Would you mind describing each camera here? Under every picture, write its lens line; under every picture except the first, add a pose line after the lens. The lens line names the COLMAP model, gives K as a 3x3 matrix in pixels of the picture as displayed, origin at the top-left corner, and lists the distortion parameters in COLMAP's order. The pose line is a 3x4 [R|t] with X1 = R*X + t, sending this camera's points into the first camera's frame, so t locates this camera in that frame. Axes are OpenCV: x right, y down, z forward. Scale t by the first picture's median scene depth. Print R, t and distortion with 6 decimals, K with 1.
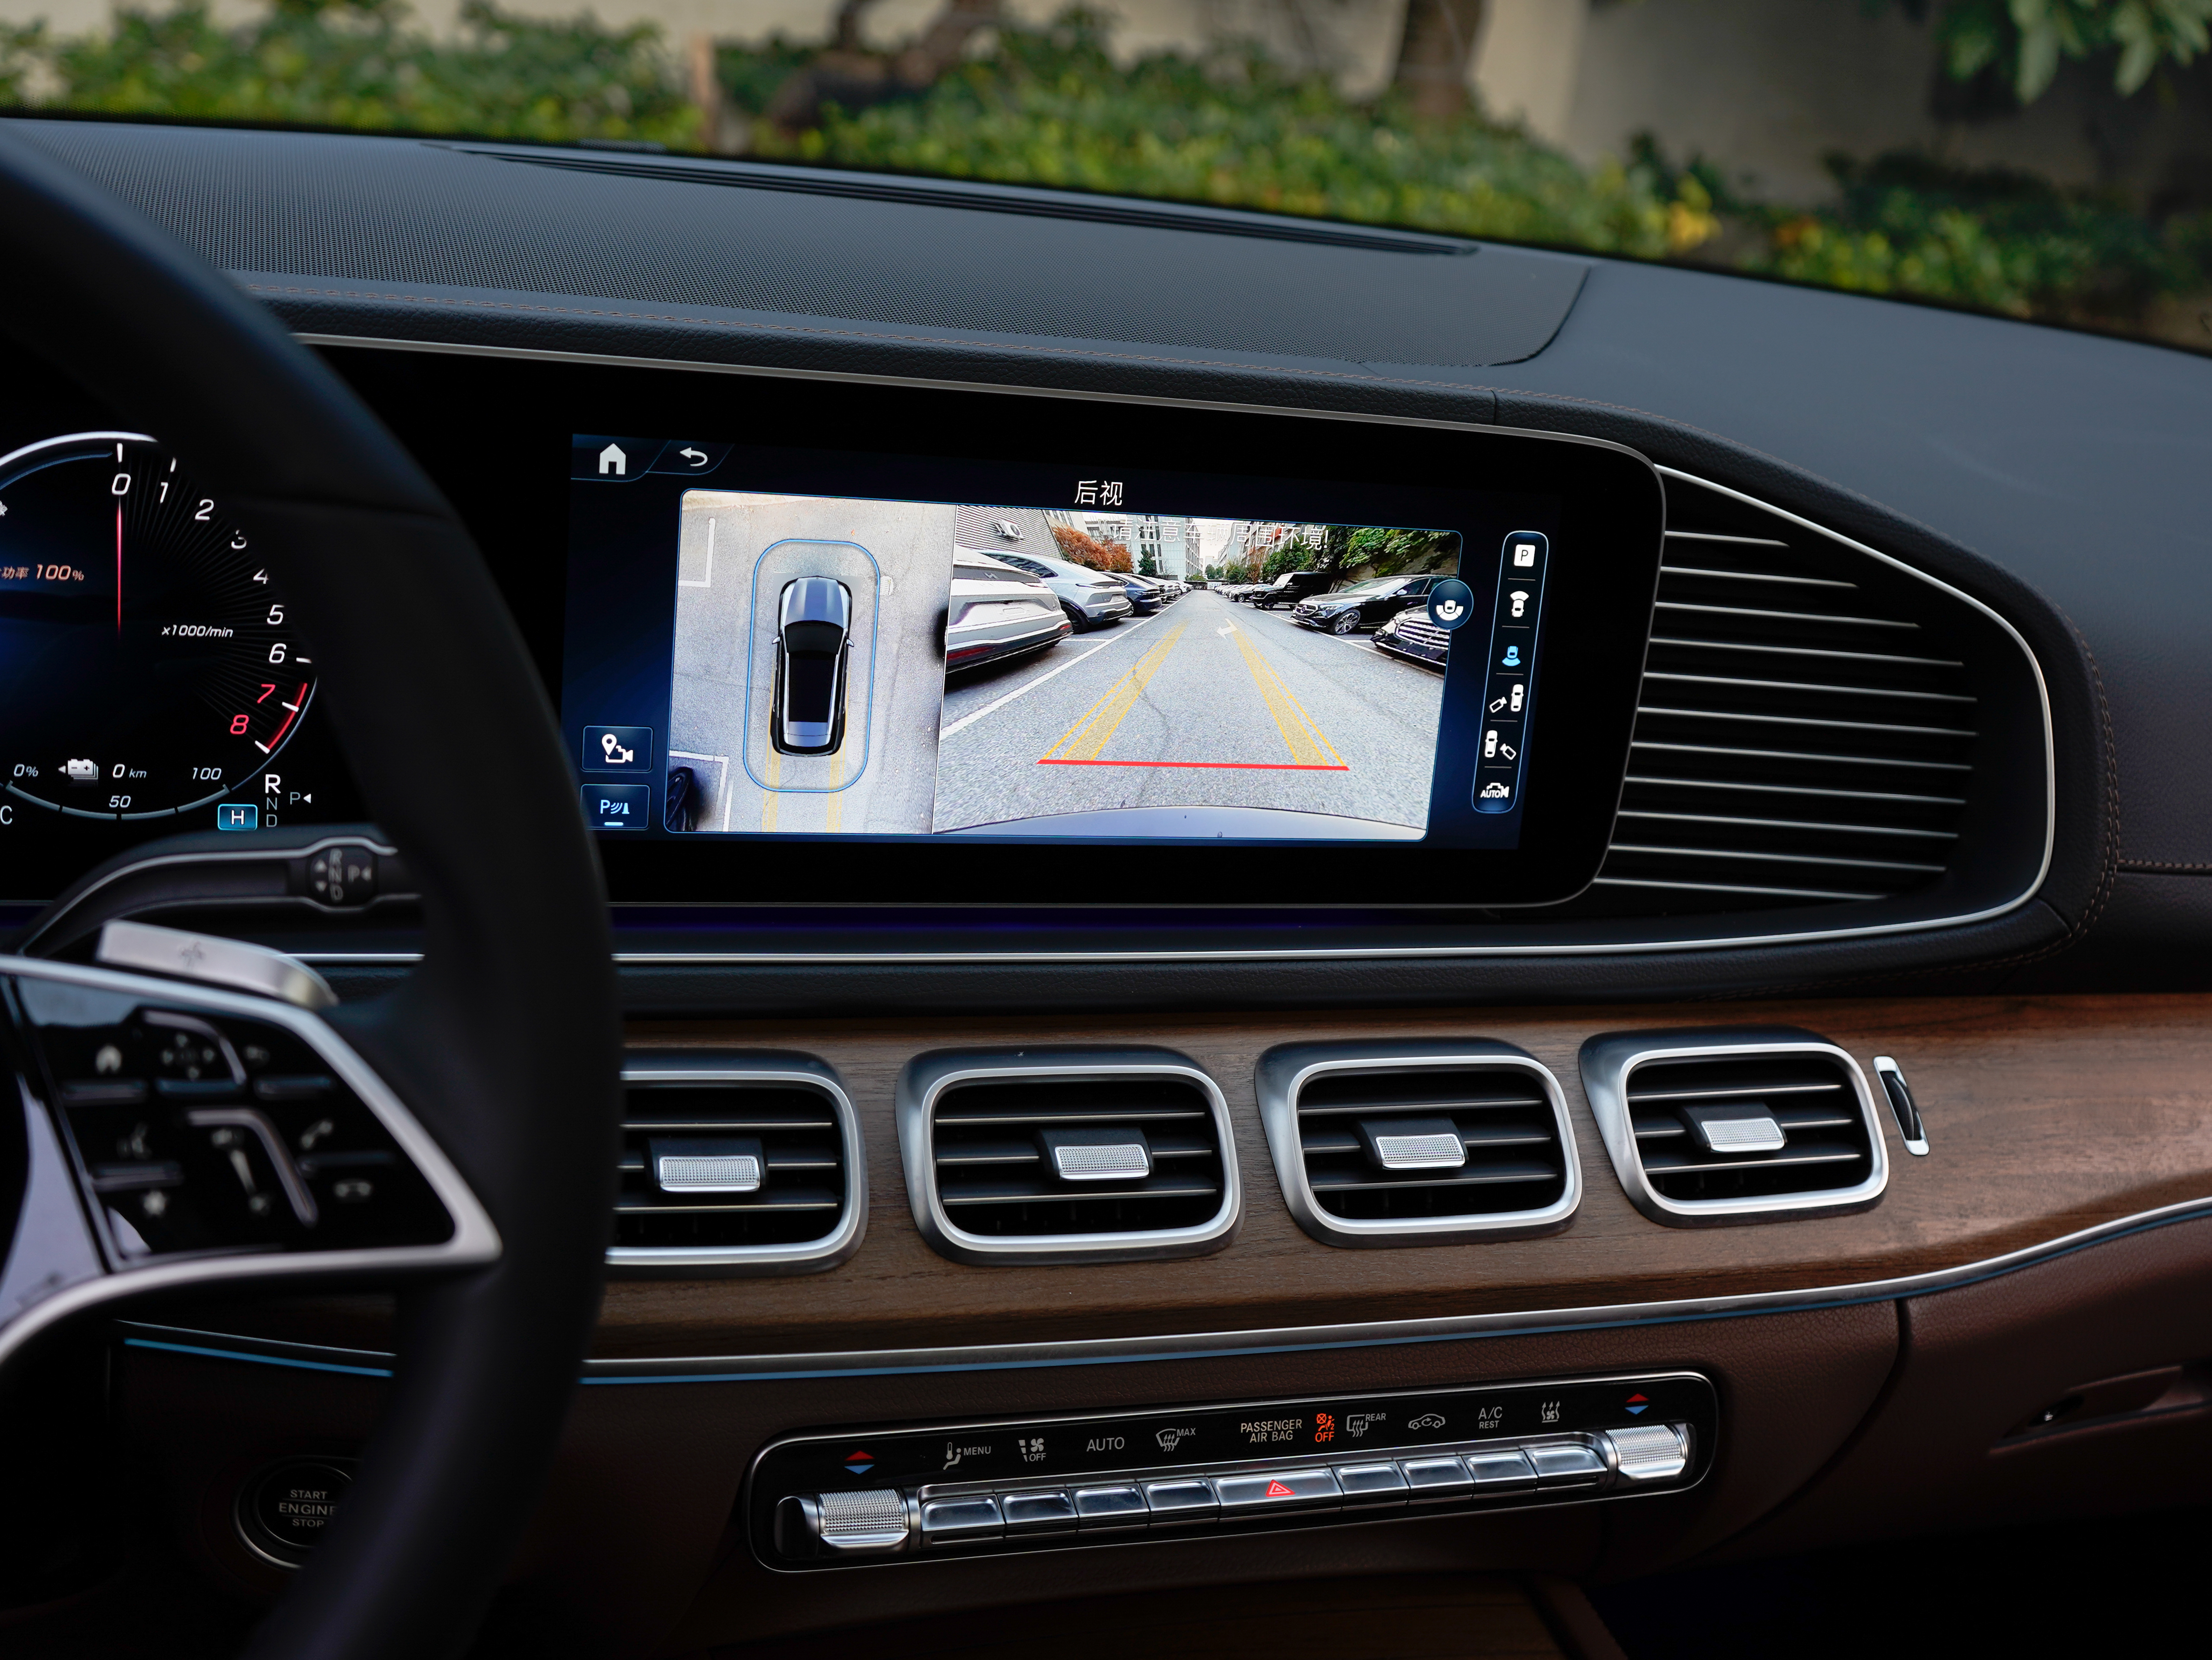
lens RADIAL K [[2540.2, 0, 1150.3], [0, 2540.2, 813.4], [0, 0, 1]] dist [-0.006486, 0.000000]
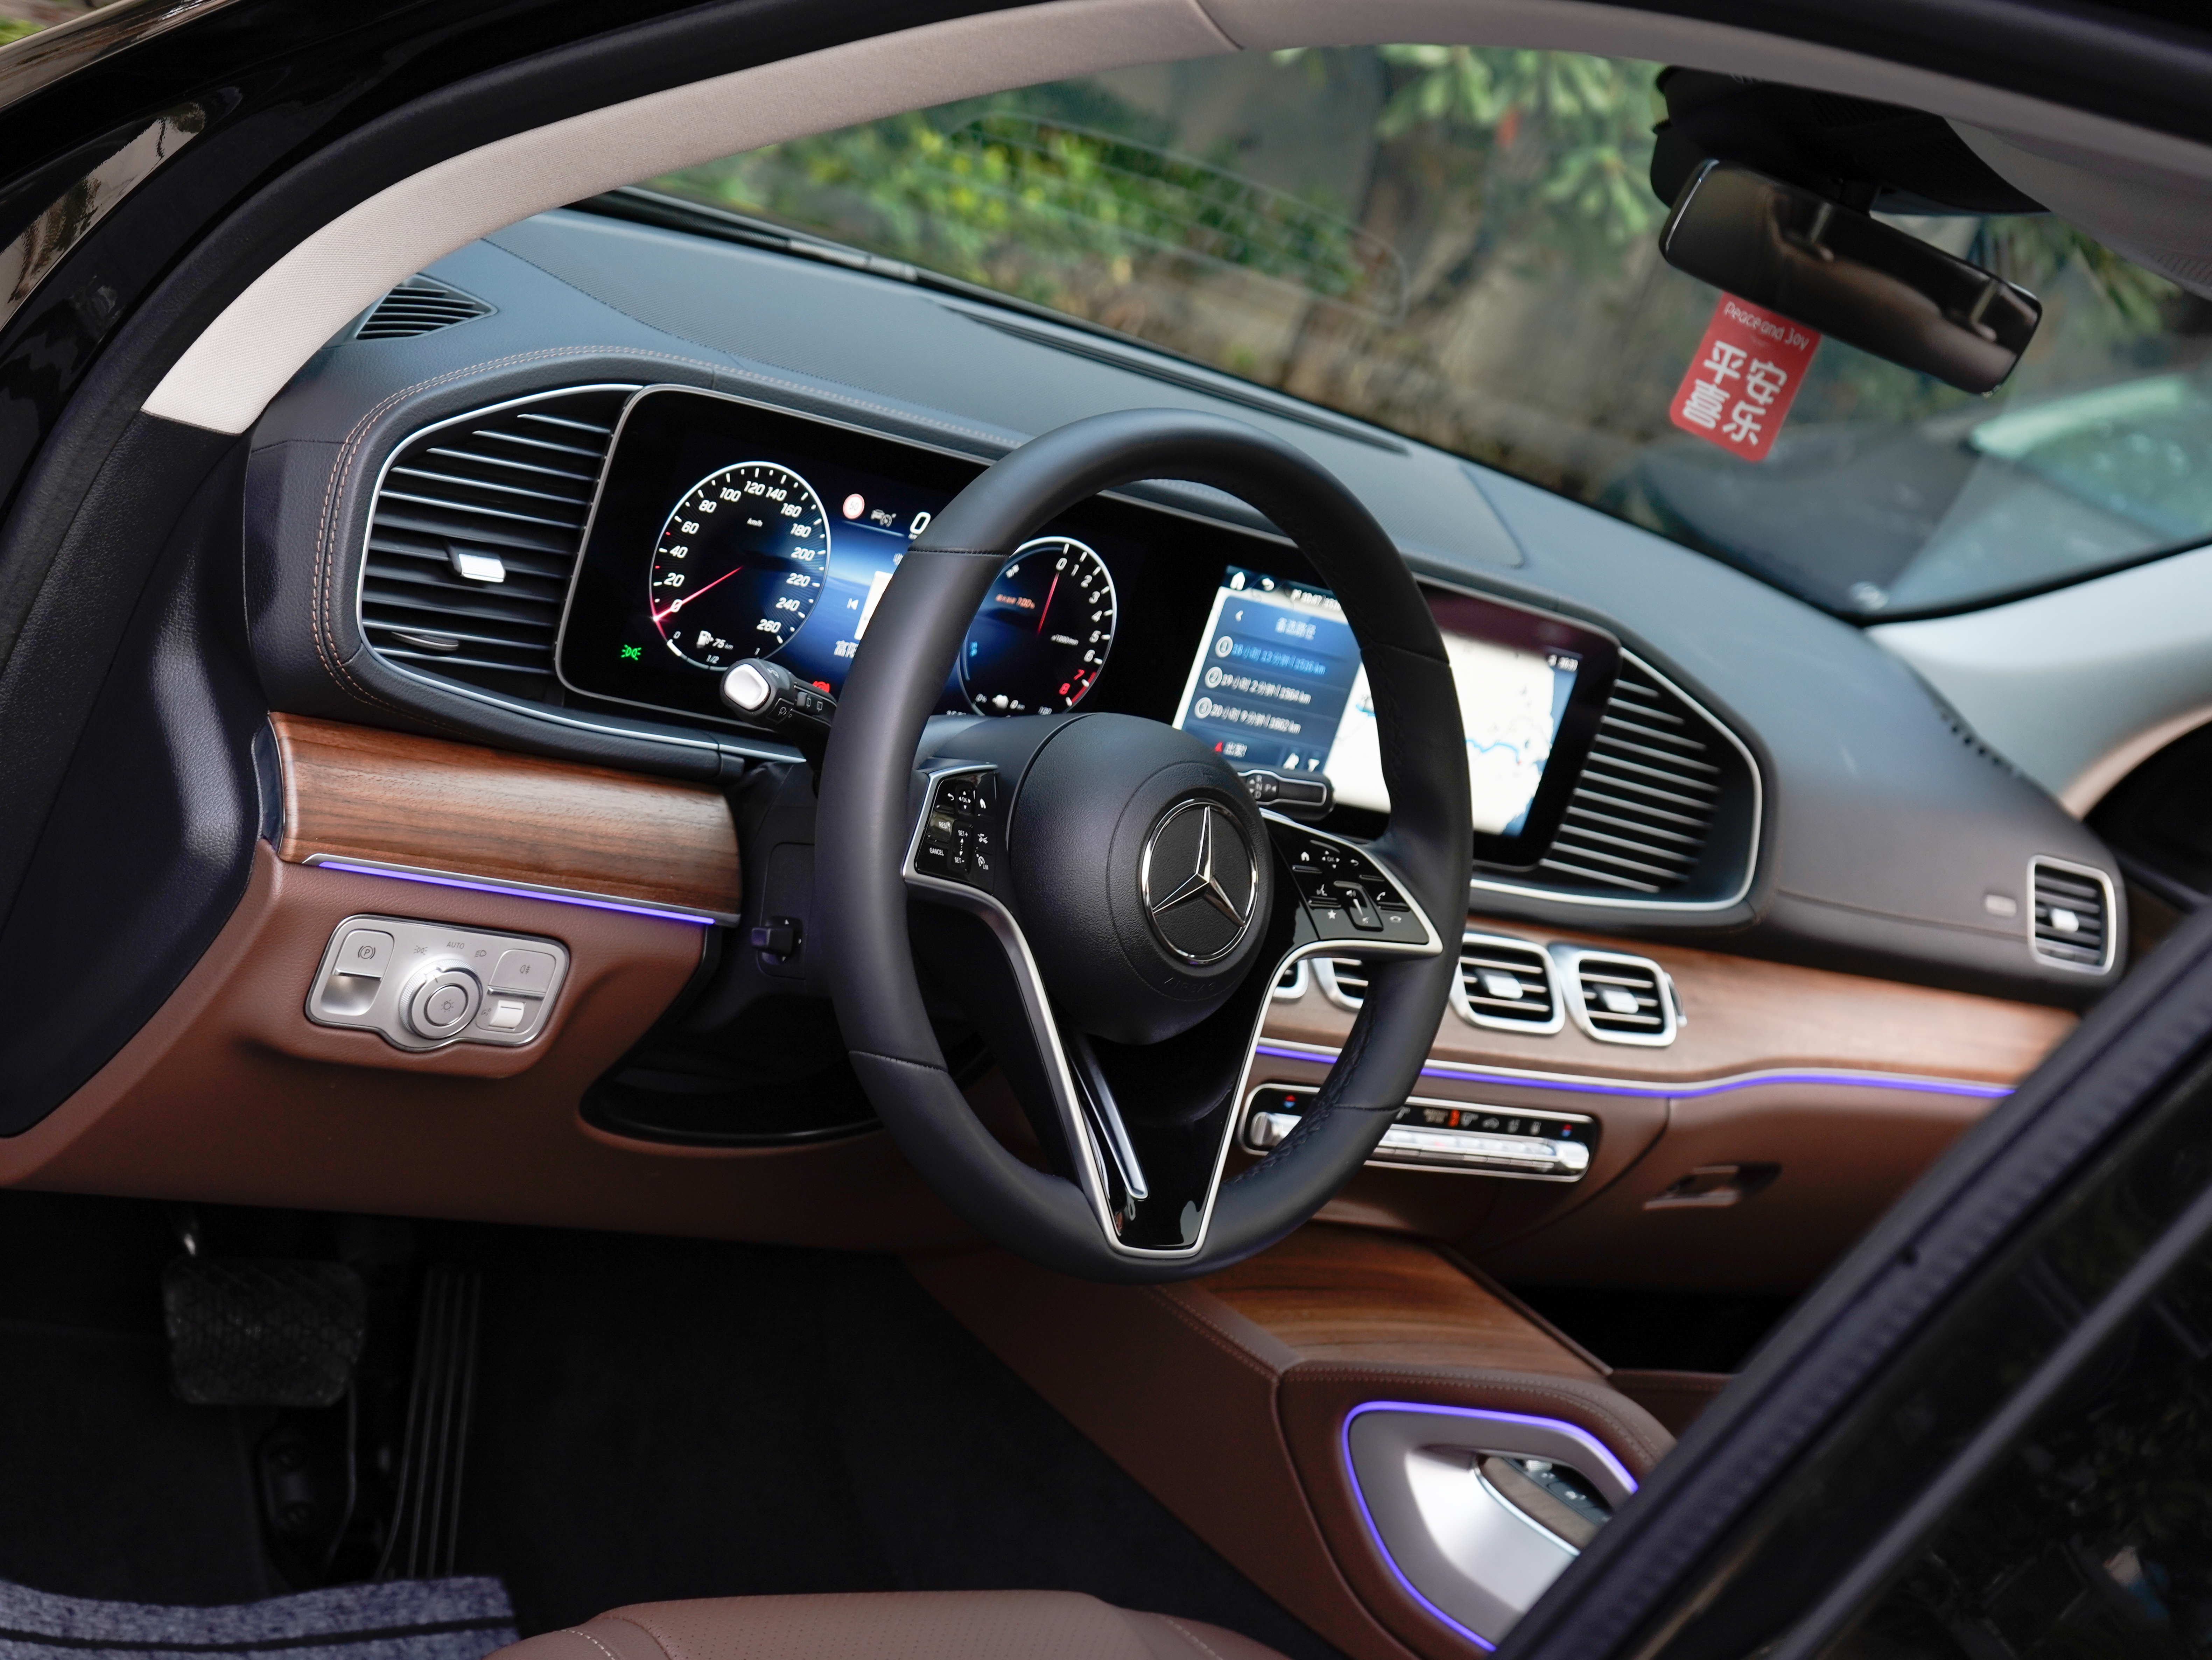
lens RADIAL K [[3729.1, 0, 1109.7], [0, 3729.1, 822.2], [0, 0, 1]] dist [-0.005350, 0.000000]
pose [[0.899960, 0.137807, 0.413619, -1.447243], [-0.145098, 0.989319, -0.013908, 0.097381], [-0.411118, -0.047498, 0.910344, -1.562167]]
